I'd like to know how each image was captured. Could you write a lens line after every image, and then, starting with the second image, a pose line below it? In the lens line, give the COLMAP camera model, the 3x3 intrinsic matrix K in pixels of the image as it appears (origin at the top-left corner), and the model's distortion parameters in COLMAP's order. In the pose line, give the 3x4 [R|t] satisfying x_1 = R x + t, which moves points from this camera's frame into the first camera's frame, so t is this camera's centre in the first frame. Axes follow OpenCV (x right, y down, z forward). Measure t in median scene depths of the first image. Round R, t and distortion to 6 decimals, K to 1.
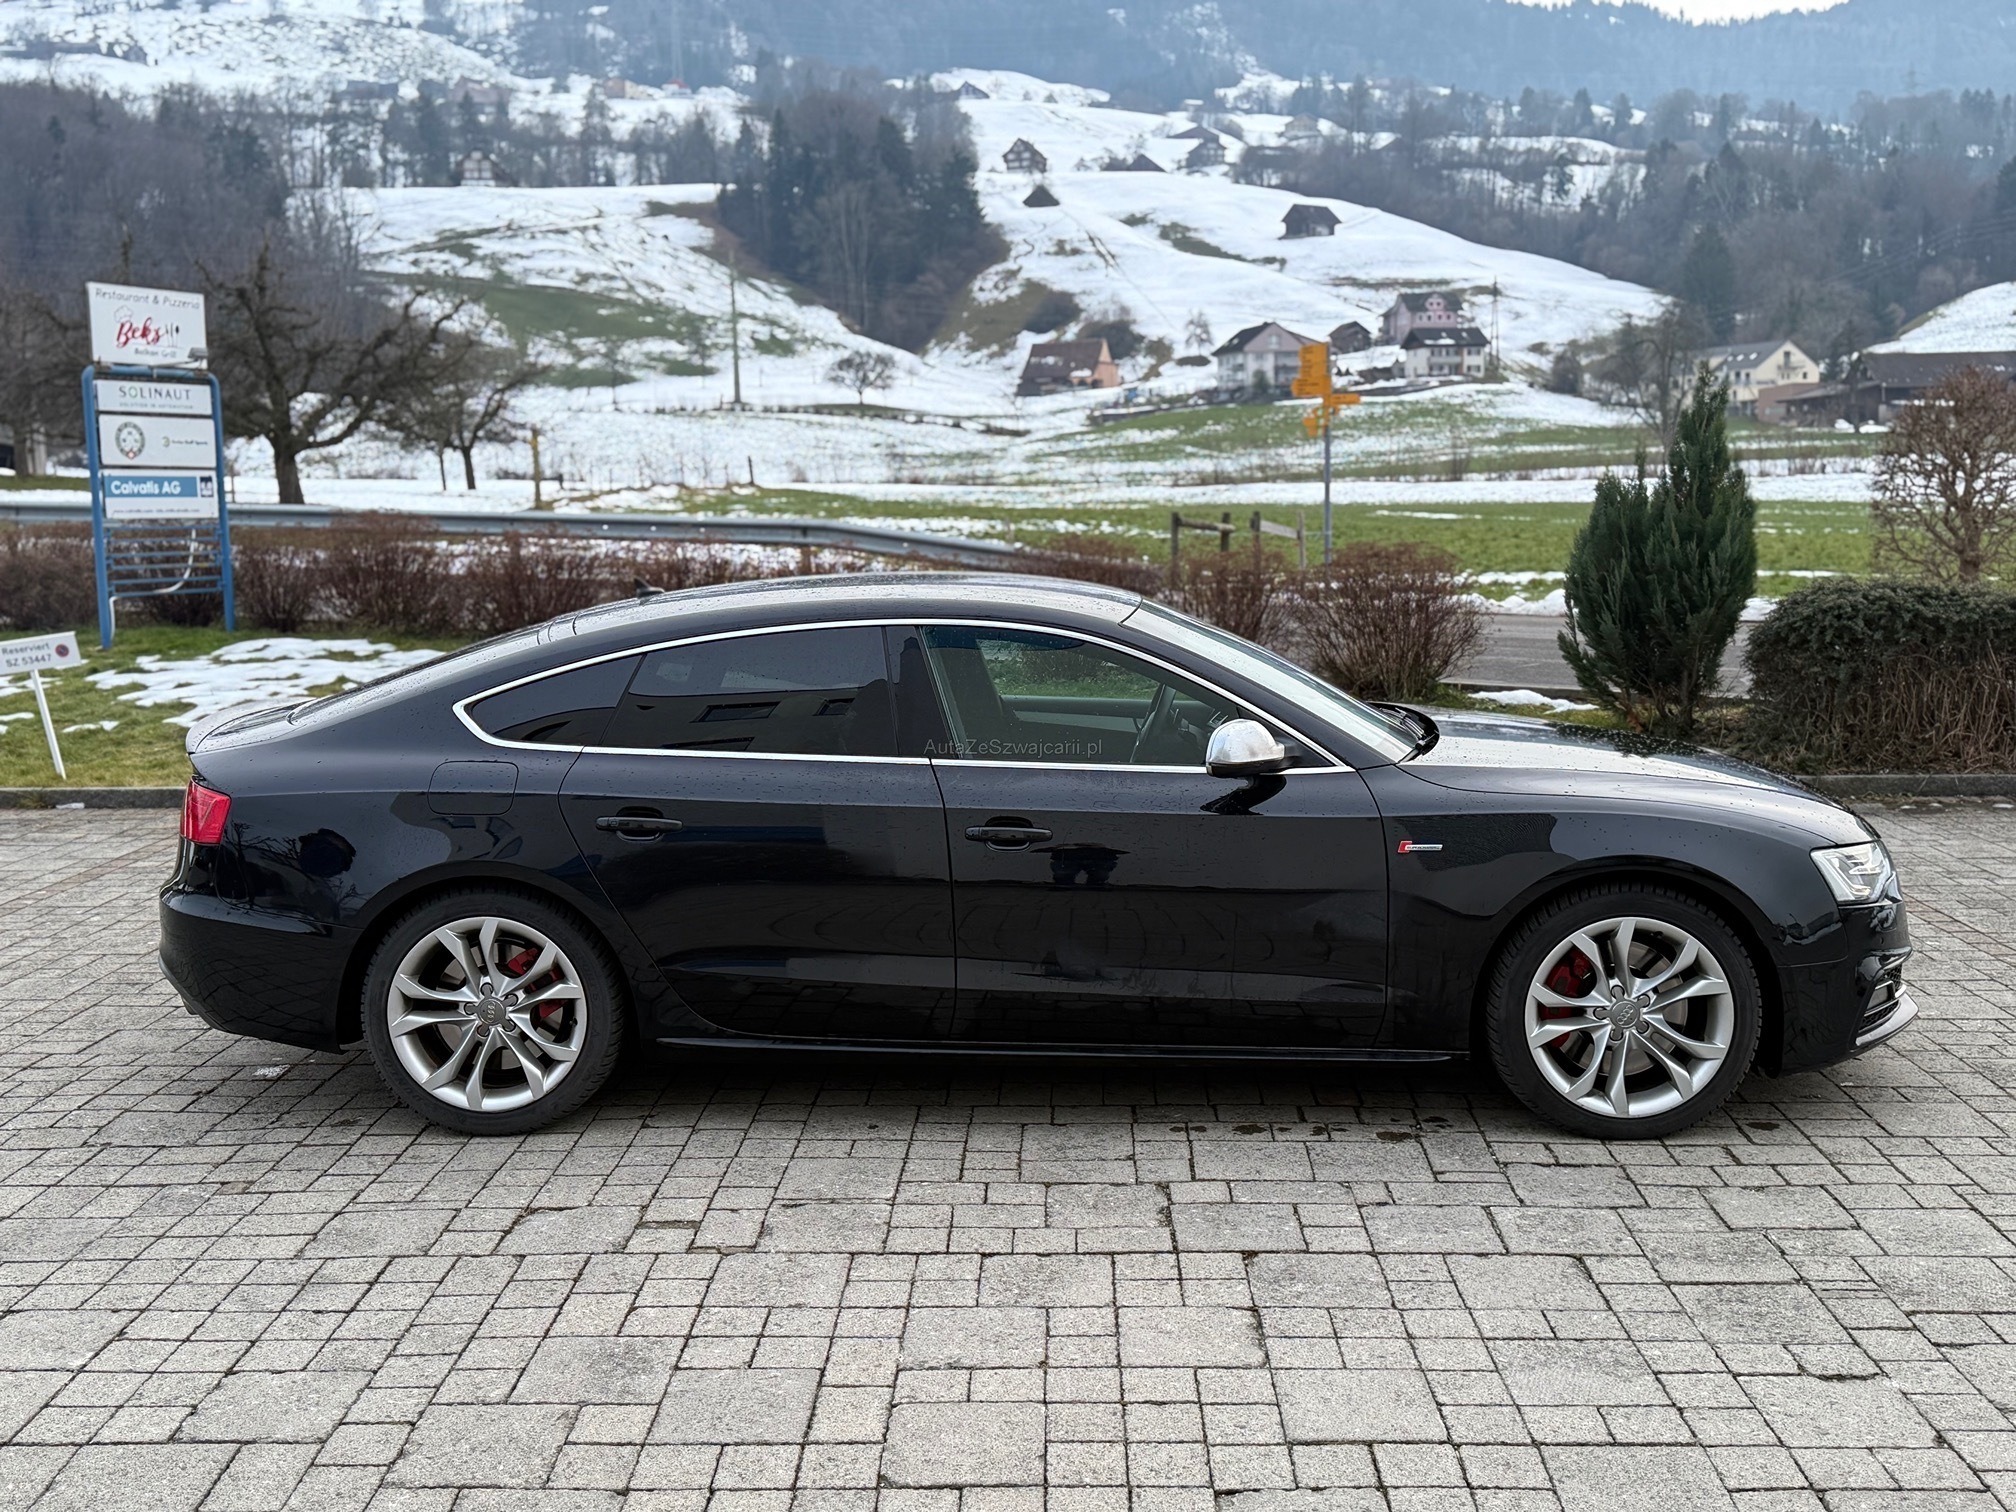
lens RADIAL K [[2065.8, 0, 1004.3], [0, 2065.8, 749.4], [0, 0, 1]] dist [0.182445, -0.379831]
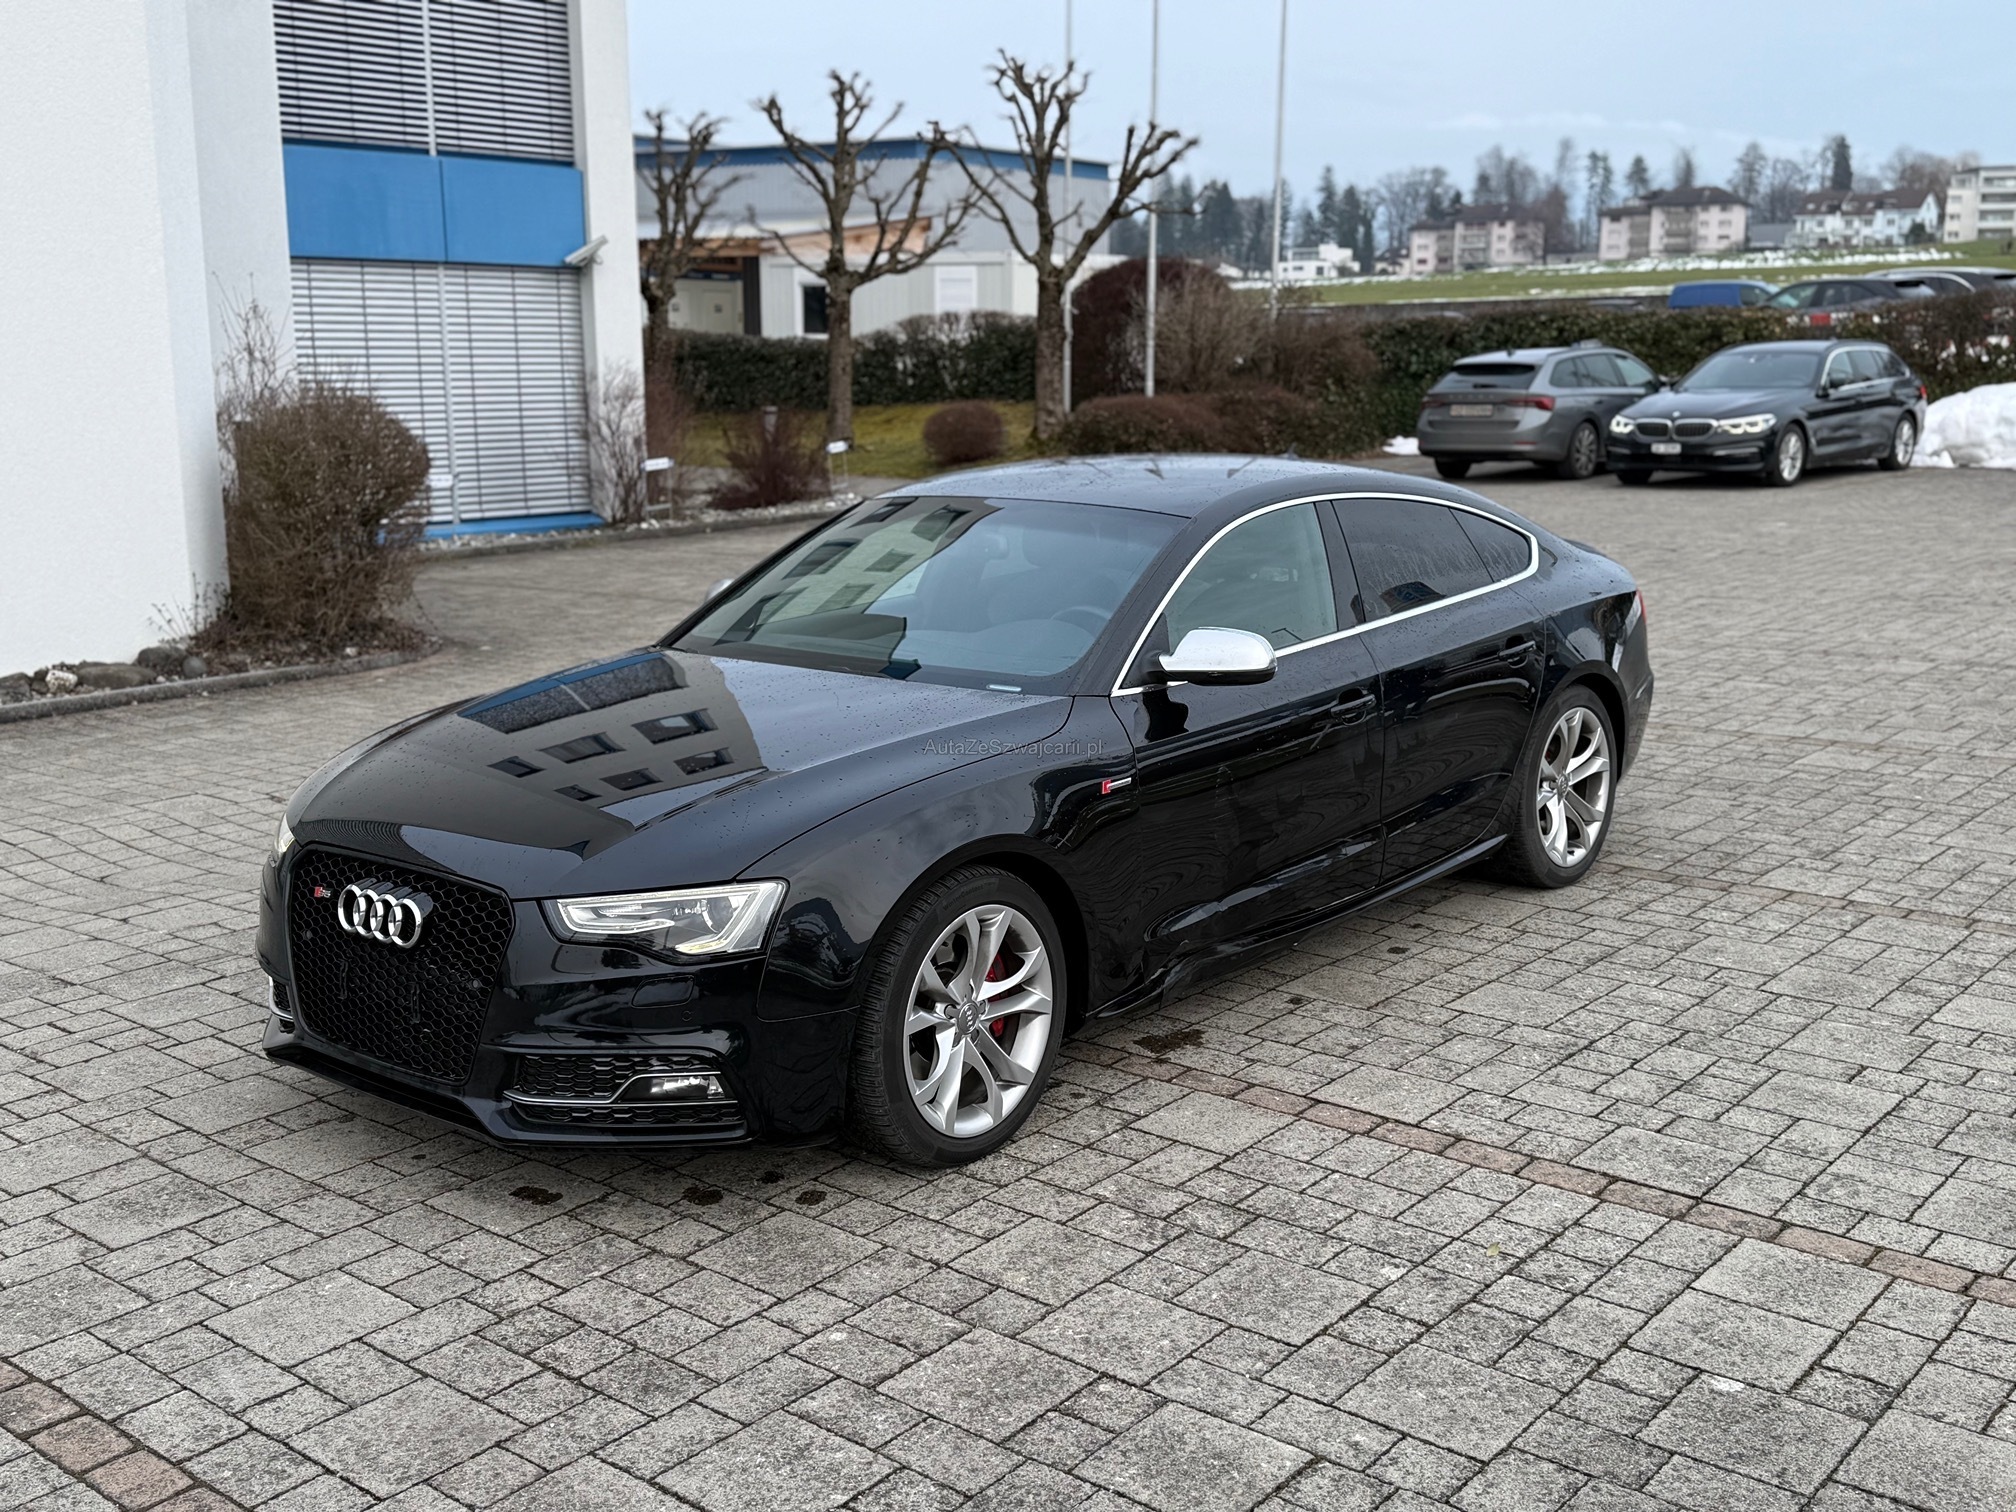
lens RADIAL K [[2065.1, 0, 1005.2], [0, 2065.1, 763.1], [0, 0, 1]] dist [0.189647, -0.405108]
pose [[-0.610370, 0.182012, -0.770922, 0.952291], [-0.077001, 0.955000, 0.286437, -0.268584], [0.788365, 0.234194, -0.568888, 1.826395]]
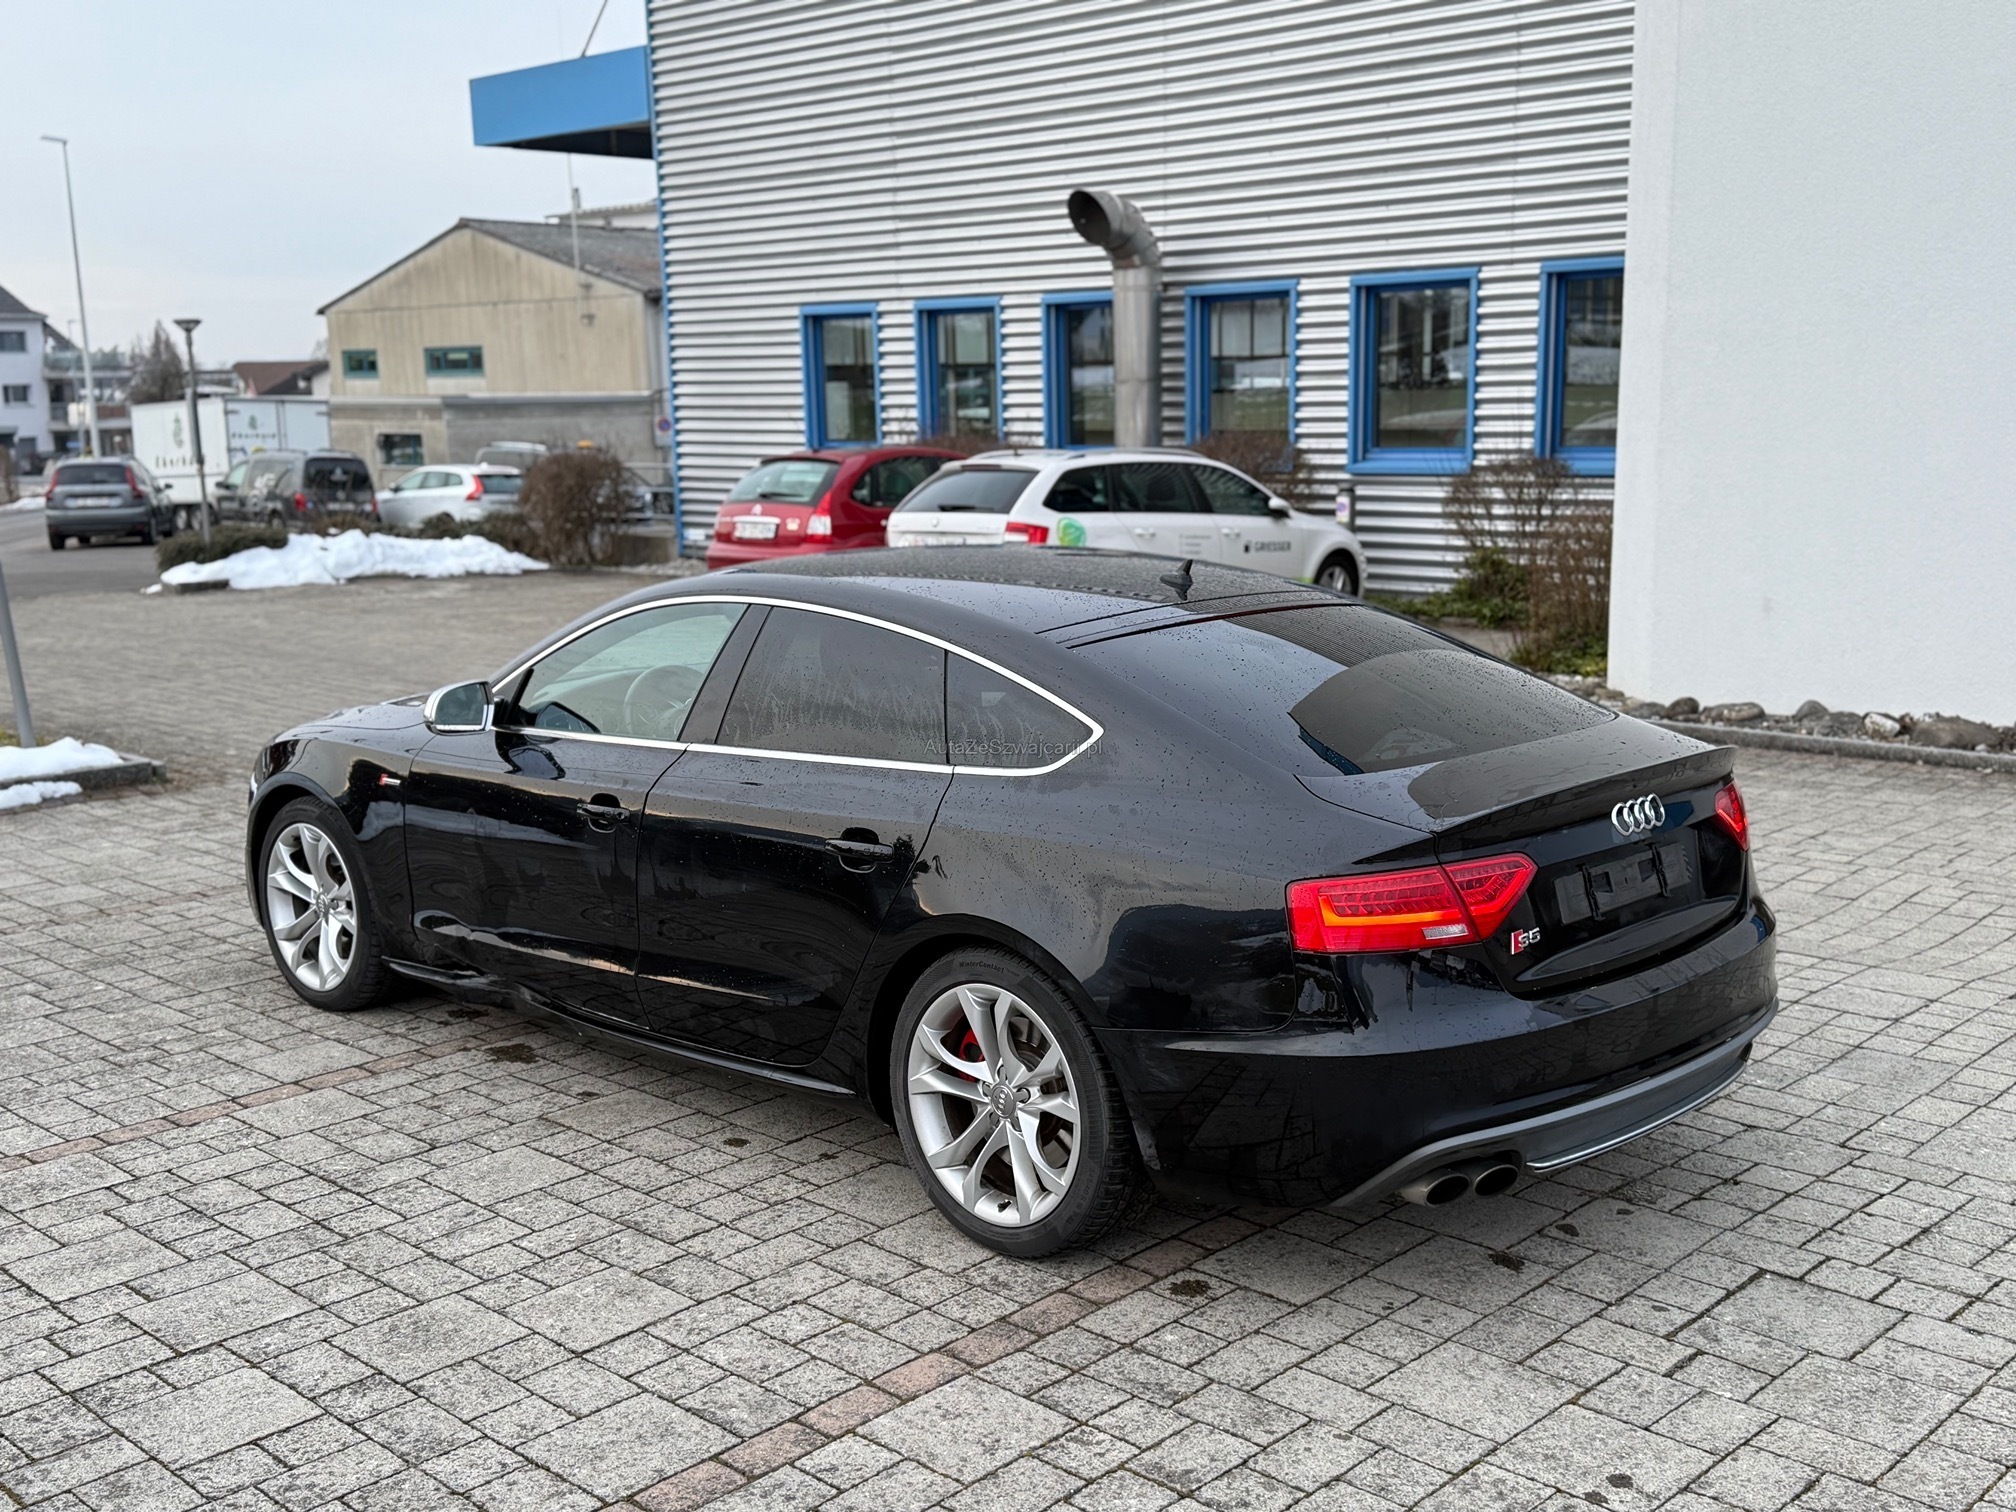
lens RADIAL K [[2065.1, 0, 1005.2], [0, 2065.1, 763.1], [0, 0, 1]] dist [0.189647, -0.405108]
pose [[-0.749073, -0.082045, 0.657388, -0.777075], [0.112161, 0.962271, 0.247900, -0.253476], [-0.652924, 0.259429, -0.711609, 1.930948]]
